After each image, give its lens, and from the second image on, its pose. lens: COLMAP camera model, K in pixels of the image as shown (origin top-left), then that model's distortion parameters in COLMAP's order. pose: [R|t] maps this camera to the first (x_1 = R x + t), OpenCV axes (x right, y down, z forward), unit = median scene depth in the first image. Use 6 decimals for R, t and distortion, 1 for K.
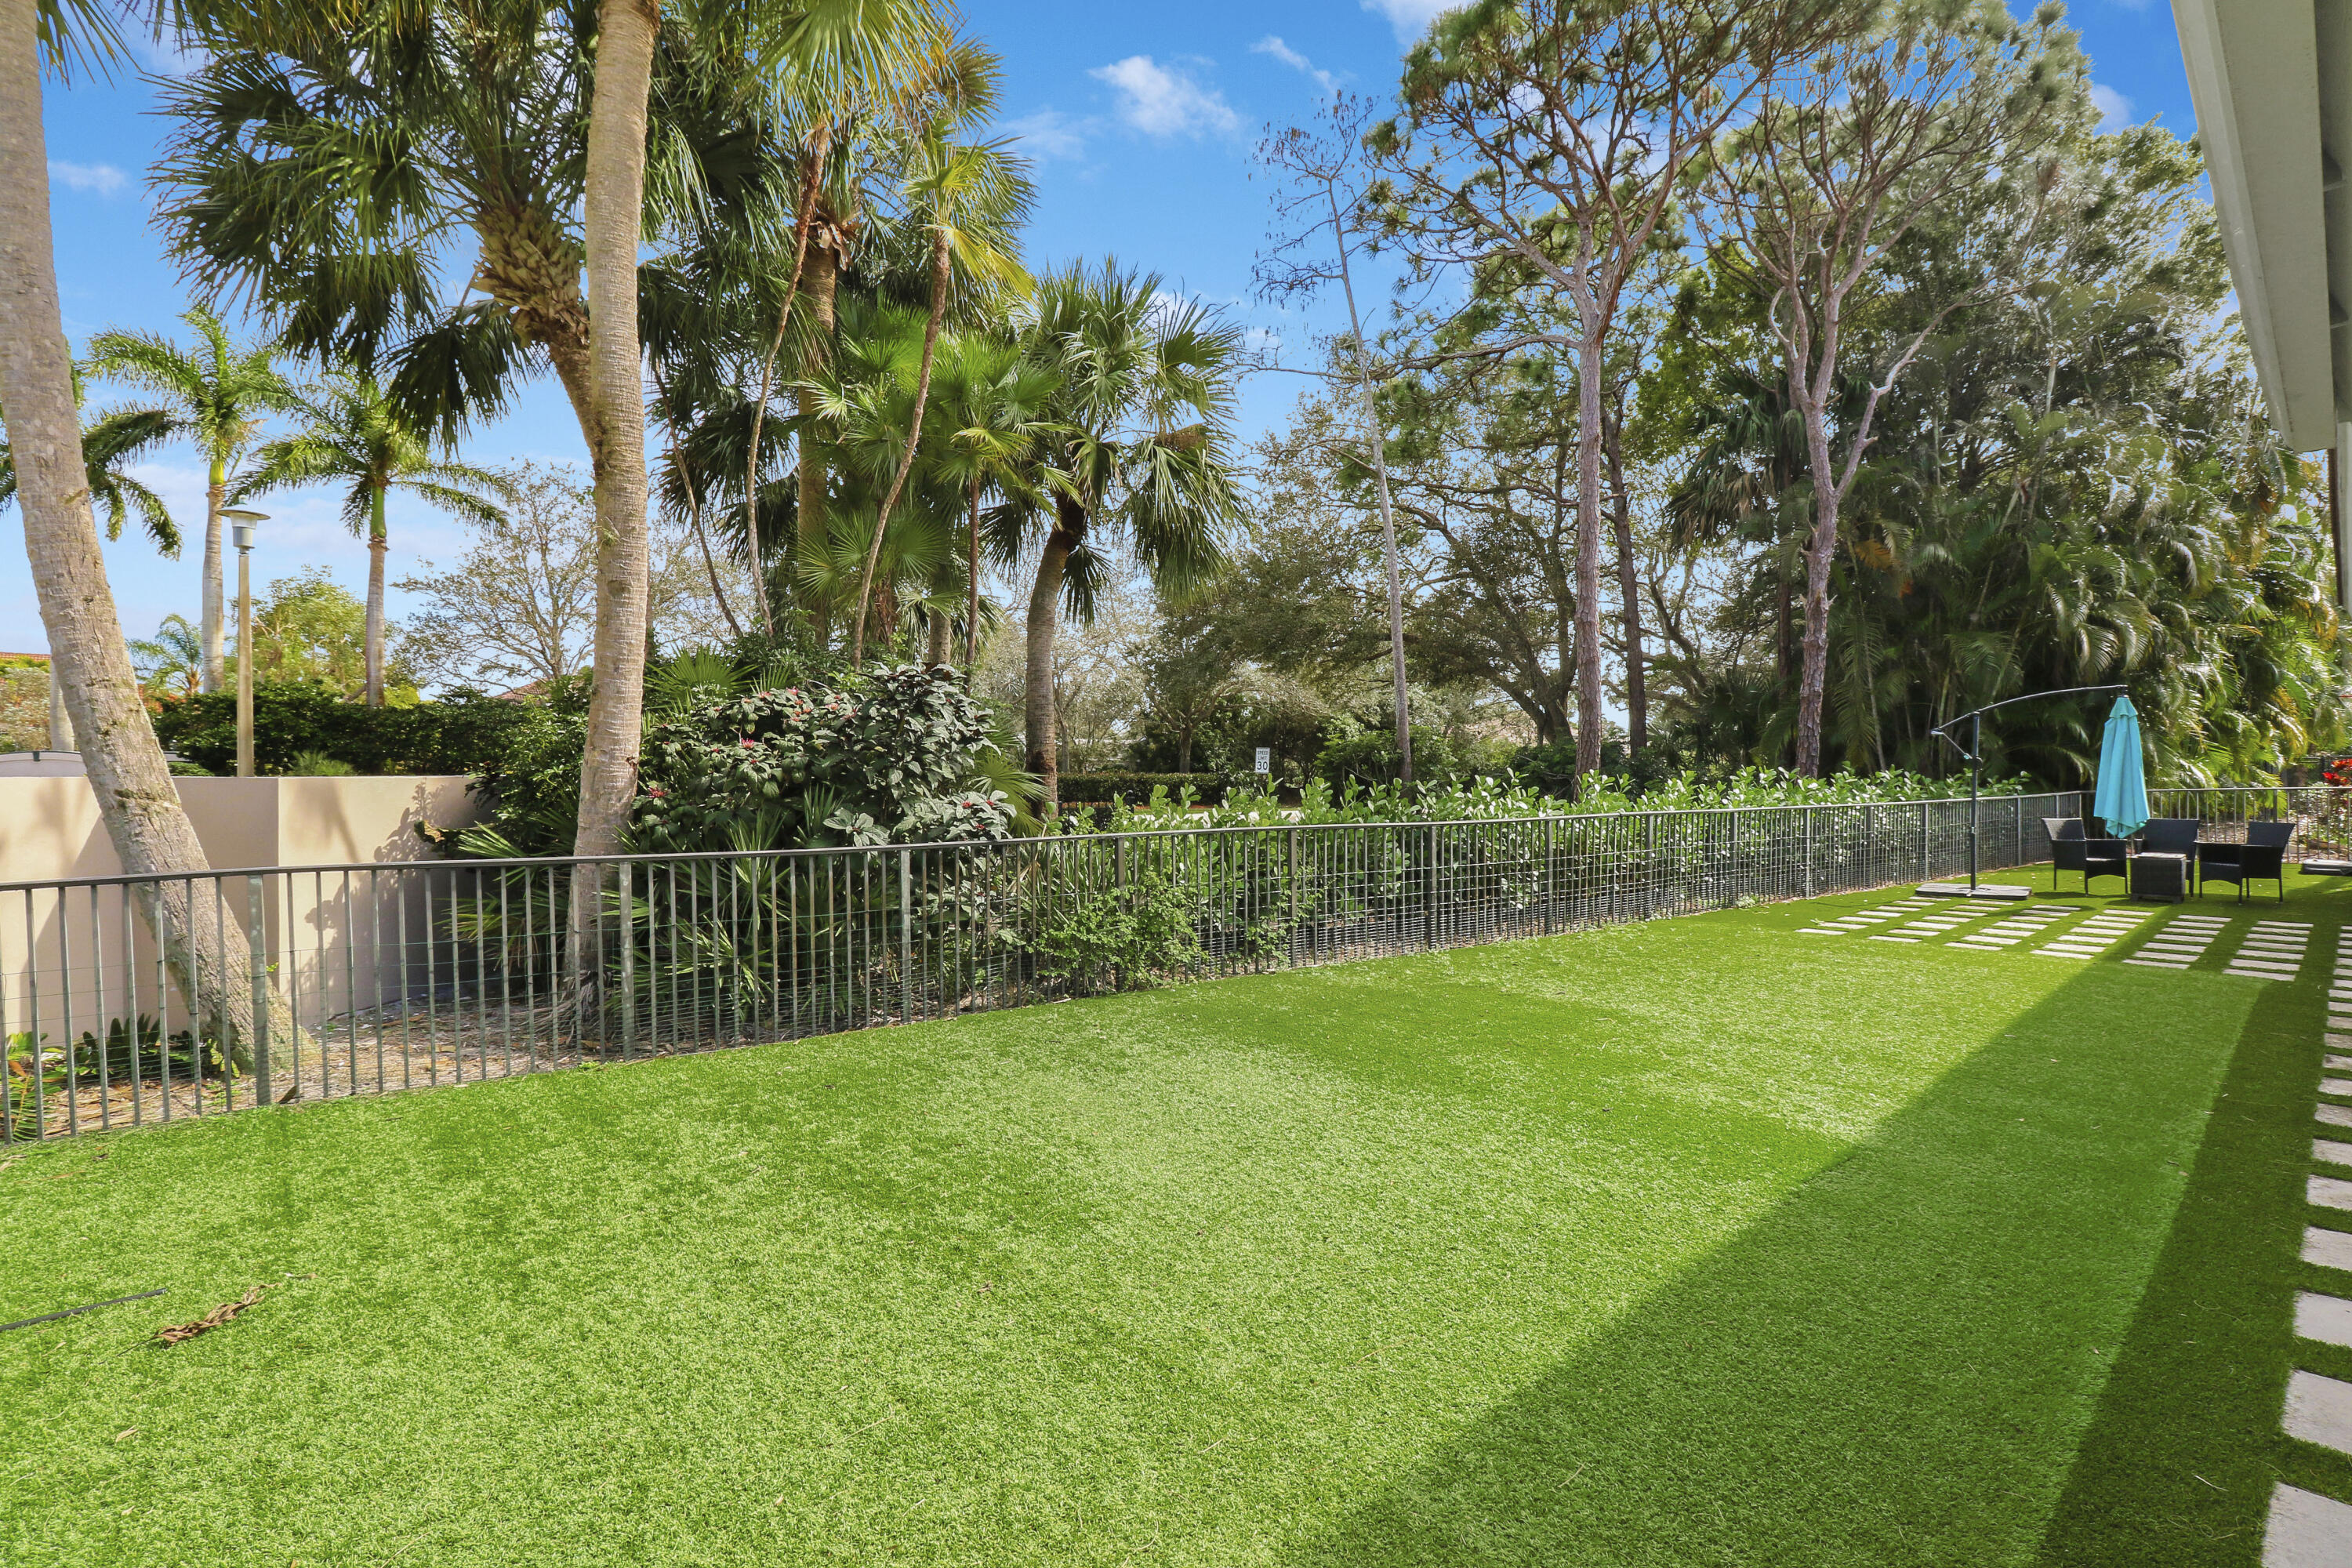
lens RADIAL K [[1132.0, 0, 1181.6], [0, 1132.0, 792.8], [0, 0, 1]] dist [-0.011594, -0.006025]
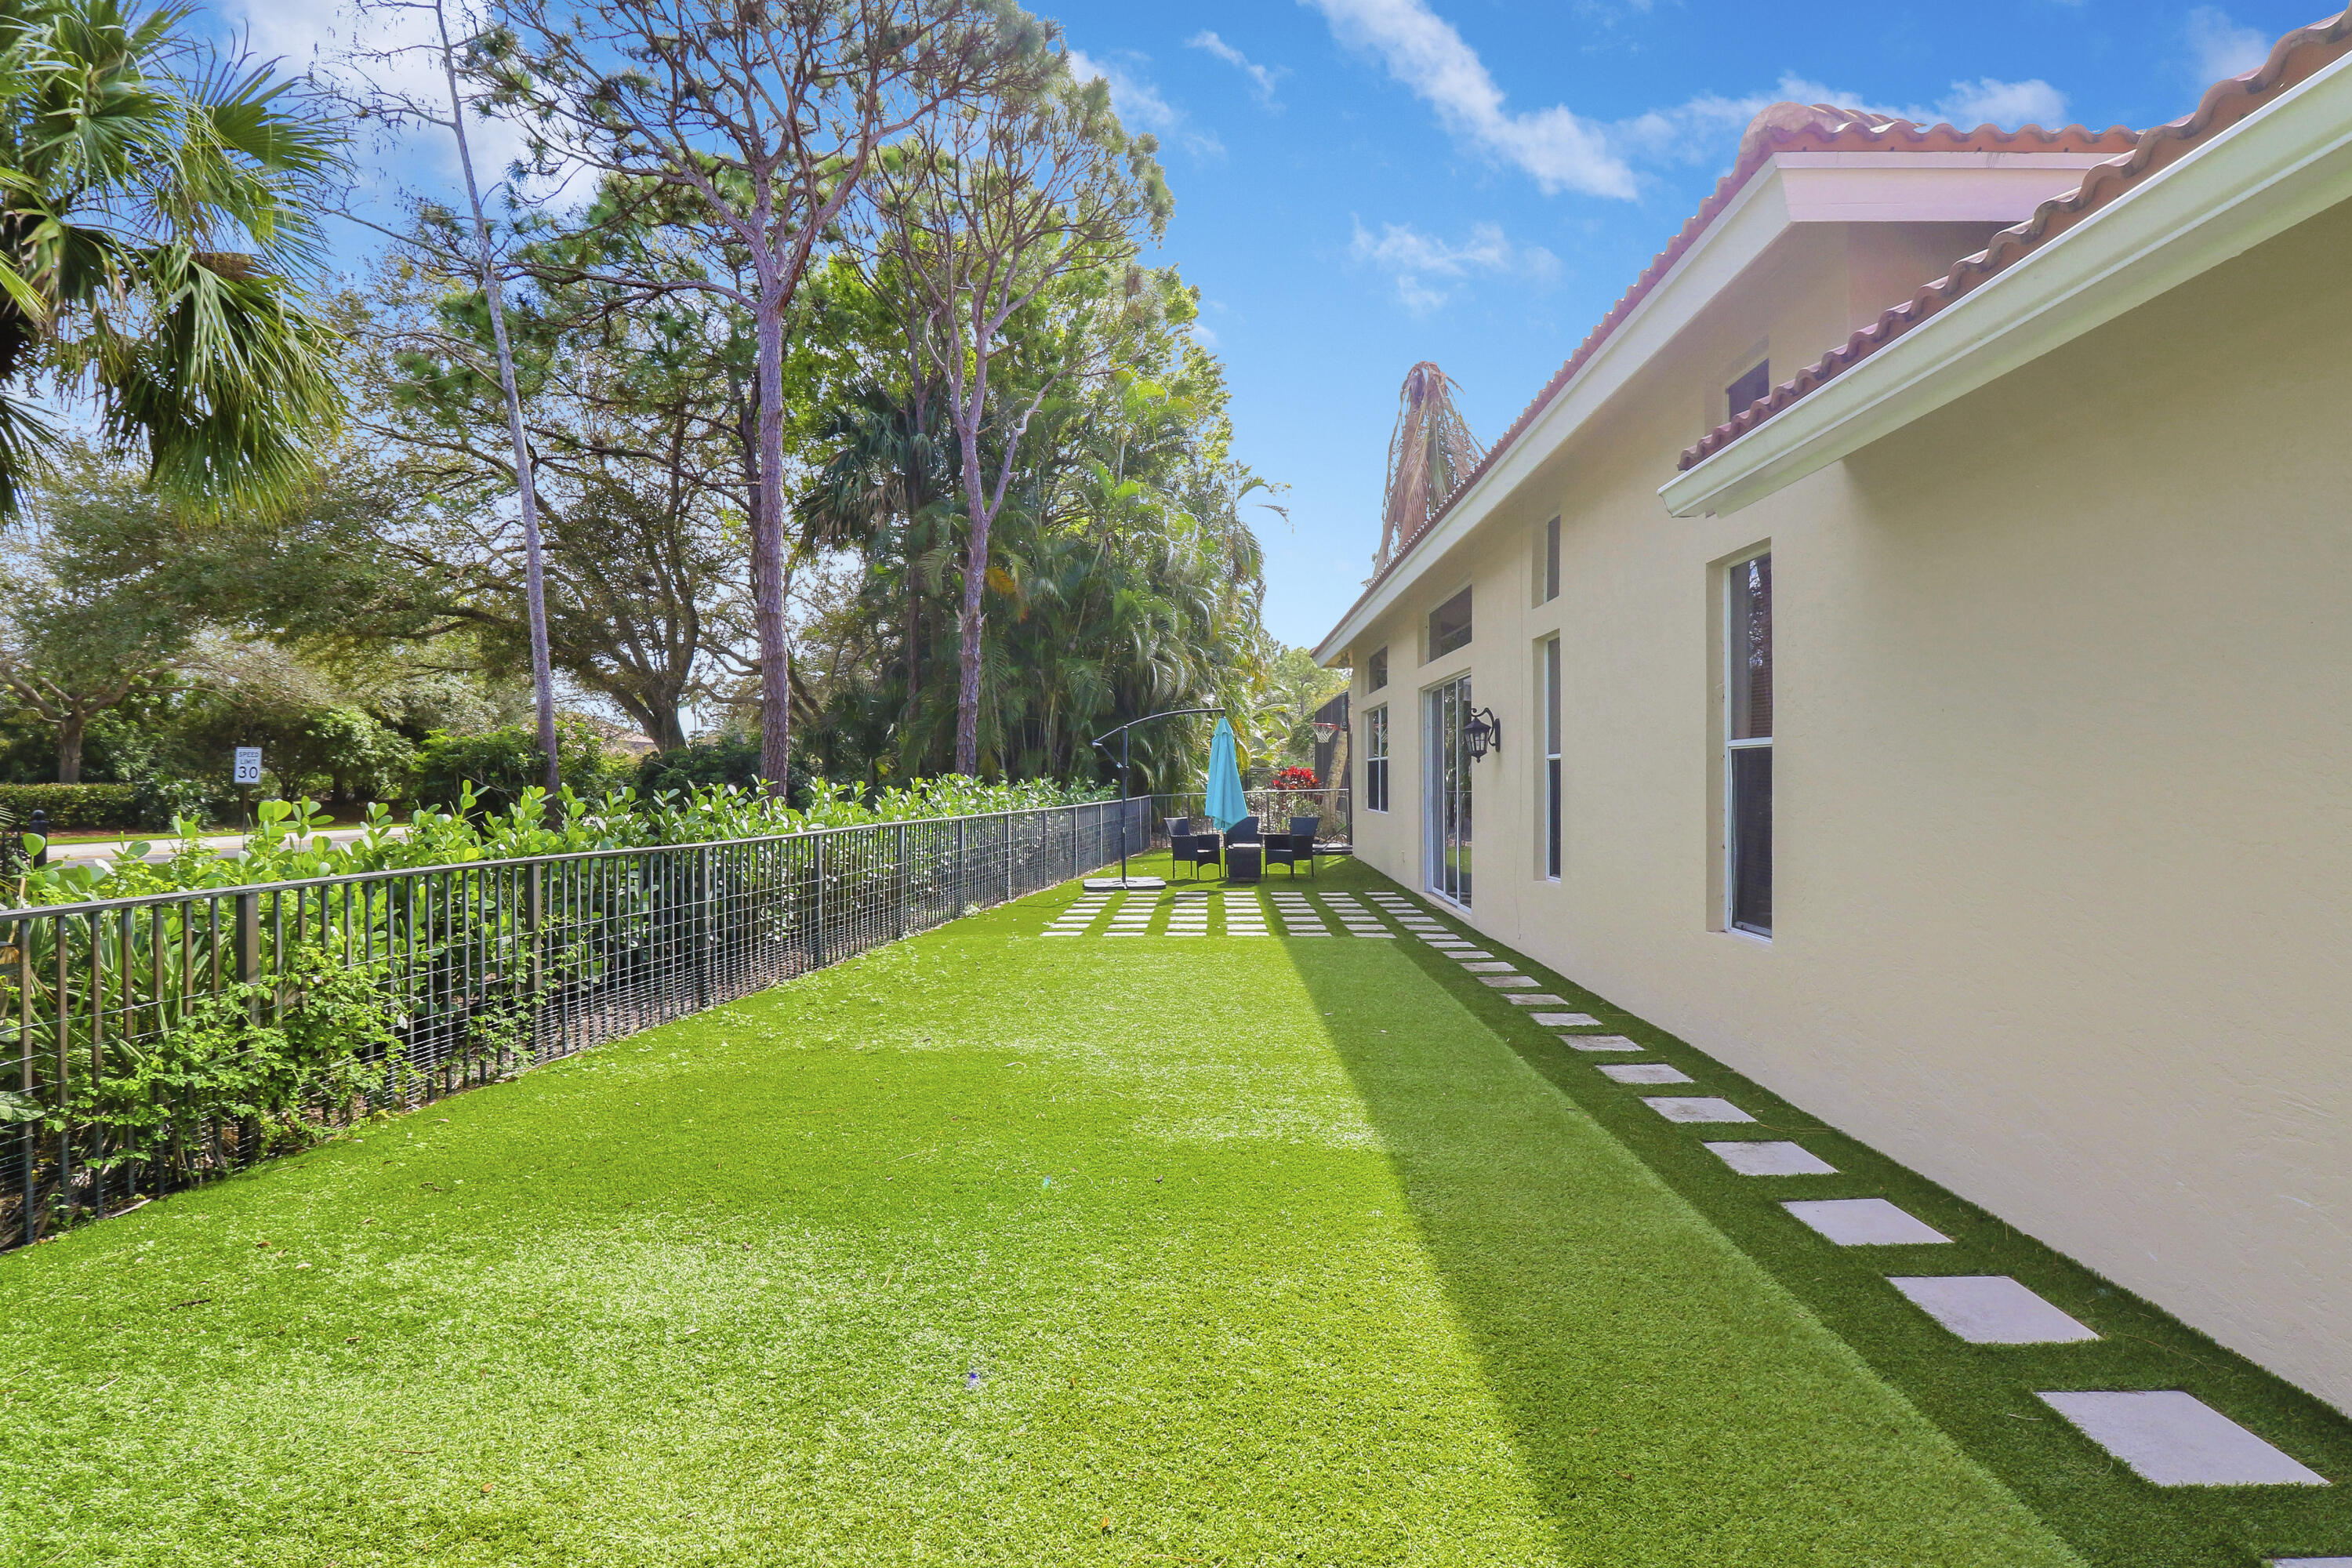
lens RADIAL K [[1132.0, 0, 1176.6], [0, 1132.0, 783.3], [0, 0, 1]] dist [-0.011594, -0.006025]
pose [[0.681580, -0.003183, 0.731737, -0.079366], [0.015185, 0.999837, -0.009796, -0.001921], [-0.731586, 0.017788, 0.681517, 0.144586]]
